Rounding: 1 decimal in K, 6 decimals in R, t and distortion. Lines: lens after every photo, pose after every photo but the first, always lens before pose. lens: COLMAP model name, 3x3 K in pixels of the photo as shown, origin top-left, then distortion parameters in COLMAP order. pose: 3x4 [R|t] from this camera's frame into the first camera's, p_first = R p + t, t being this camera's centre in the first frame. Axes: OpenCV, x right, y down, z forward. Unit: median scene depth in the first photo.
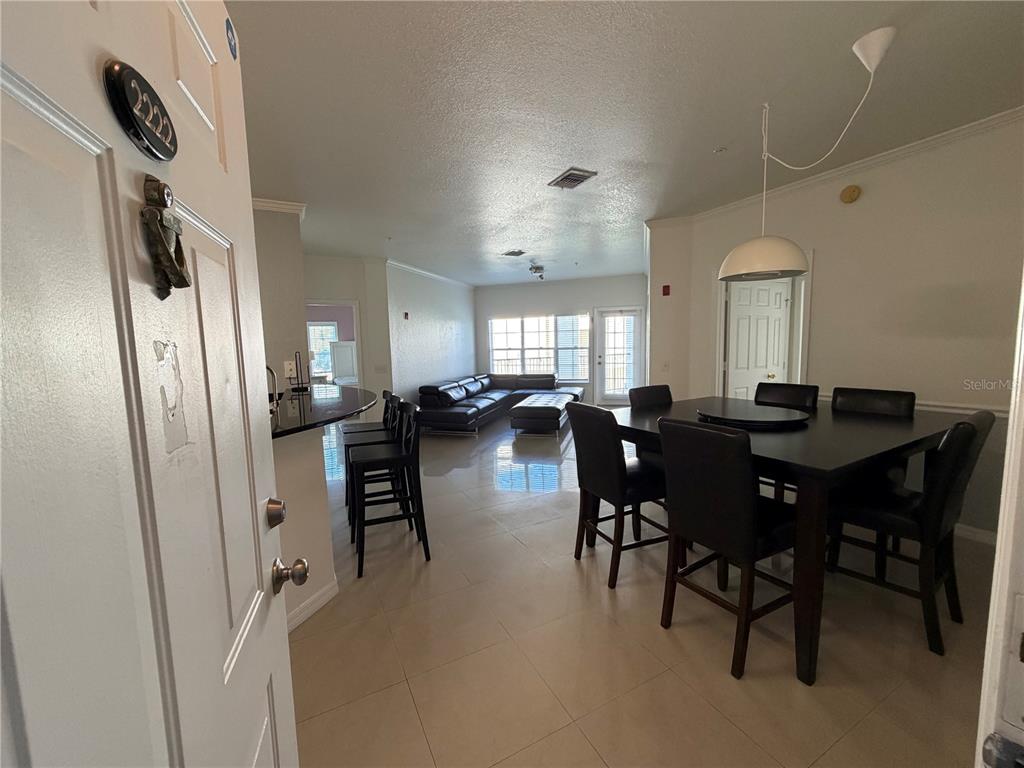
lens RADIAL K [[409.9, 0, 514.7], [0, 409.9, 383.3], [0, 0, 1]] dist [0.003555, 0.000086]
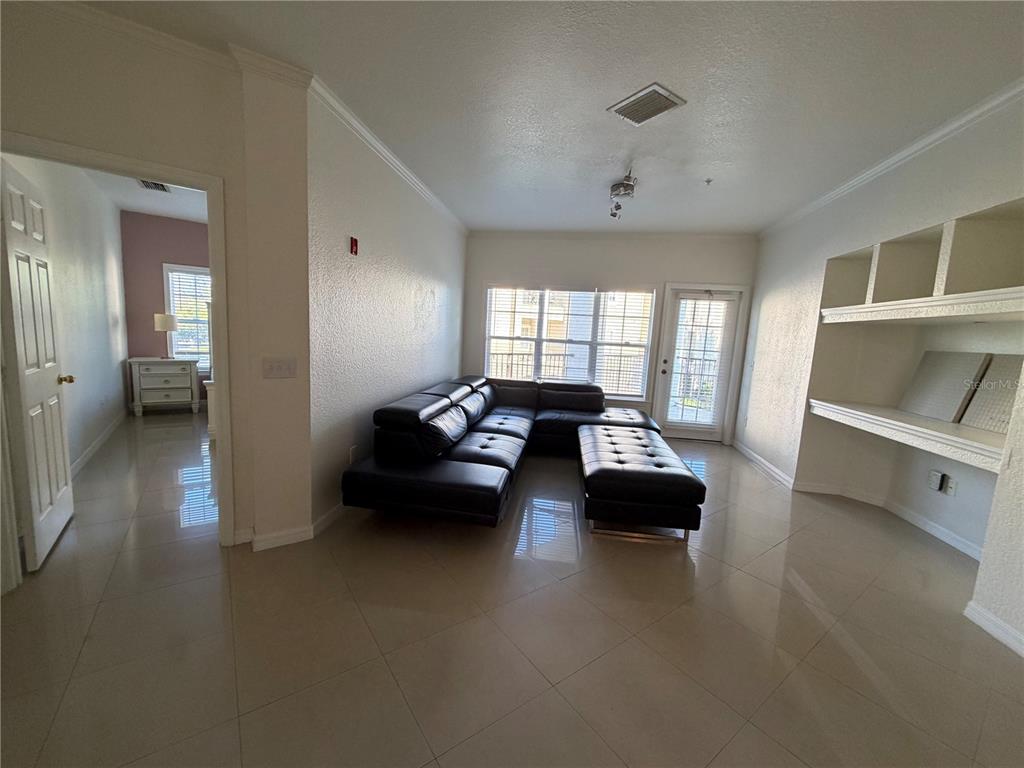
lens RADIAL K [[409.9, 0, 514.2], [0, 409.9, 382.0], [0, 0, 1]] dist [0.003555, 0.000086]
pose [[0.987094, 0.060990, 0.148072, -0.122301], [-0.064393, 0.997757, 0.018297, -0.032247], [-0.146624, -0.027596, 0.988807, 0.435747]]
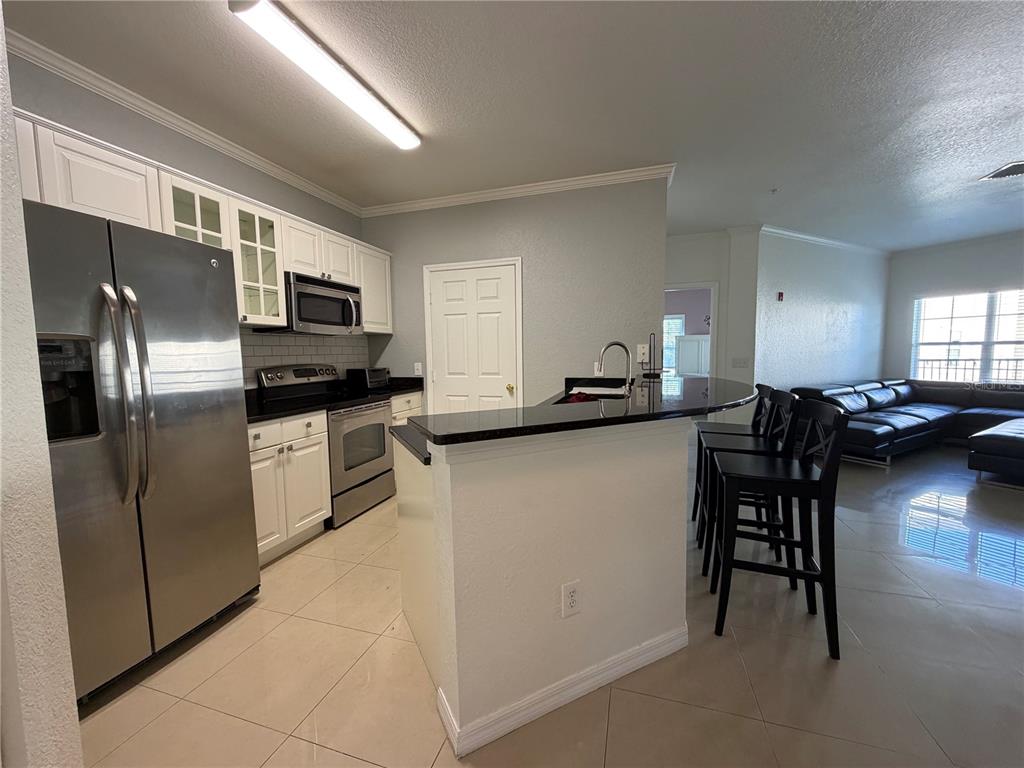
lens RADIAL K [[409.9, 0, 511.0], [0, 409.9, 384.2], [0, 0, 1]] dist [0.003555, 0.000086]
pose [[0.704166, 0.072591, -0.706315, -0.048972], [-0.072768, 0.996900, 0.029910, 0.013169], [0.706297, 0.030336, 0.707265, 0.070055]]
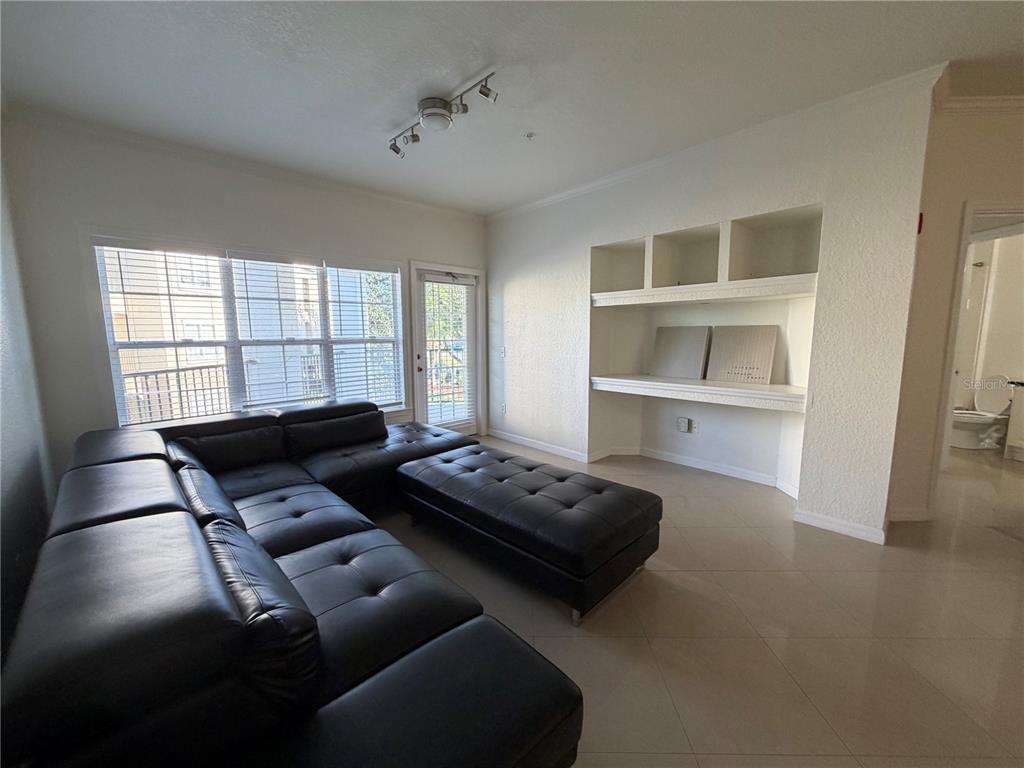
lens RADIAL K [[409.9, 0, 508.6], [0, 409.9, 383.7], [0, 0, 1]] dist [0.003555, 0.000086]
pose [[0.492066, -0.087160, 0.866183, -0.208232], [0.080764, 0.995255, 0.054268, -0.053595], [-0.866803, 0.043253, 0.496771, 0.684760]]
